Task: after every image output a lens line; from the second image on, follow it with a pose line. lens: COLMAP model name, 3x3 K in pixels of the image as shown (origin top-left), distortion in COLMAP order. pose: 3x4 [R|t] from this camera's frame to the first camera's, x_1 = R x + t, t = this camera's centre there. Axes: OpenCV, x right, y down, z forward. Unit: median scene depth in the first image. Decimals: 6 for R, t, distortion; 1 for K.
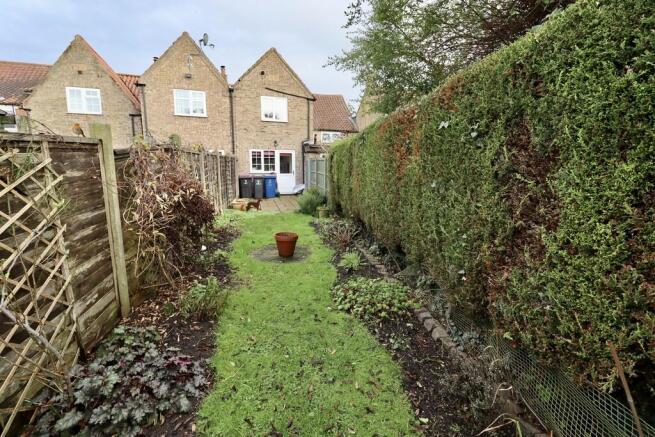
lens RADIAL K [[305.2, 0, 329.9], [0, 305.2, 214.4], [0, 0, 1]] dist [-0.008450, -0.000461]
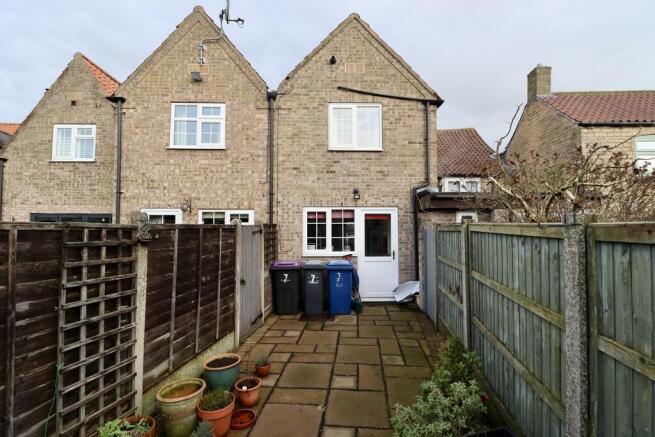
lens RADIAL K [[305.2, 0, 329.9], [0, 305.2, 214.4], [0, 0, 1]] dist [-0.008450, -0.000461]
pose [[0.944451, -0.021973, -0.327916, -0.061691], [-0.043682, 0.980517, -0.191514, -0.110246], [0.325735, 0.195200, 0.925091, 0.558233]]
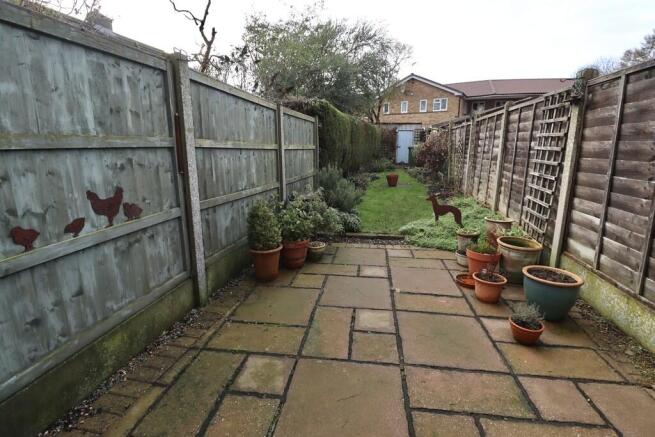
lens RADIAL K [[305.2, 0, 329.9], [0, 305.2, 214.4], [0, 0, 1]] dist [-0.008450, -0.000461]
pose [[-0.933008, -0.083555, 0.350022, -0.199965], [0.050211, 0.932928, 0.356545, -0.142004], [-0.356336, 0.350234, -0.866234, 1.077909]]
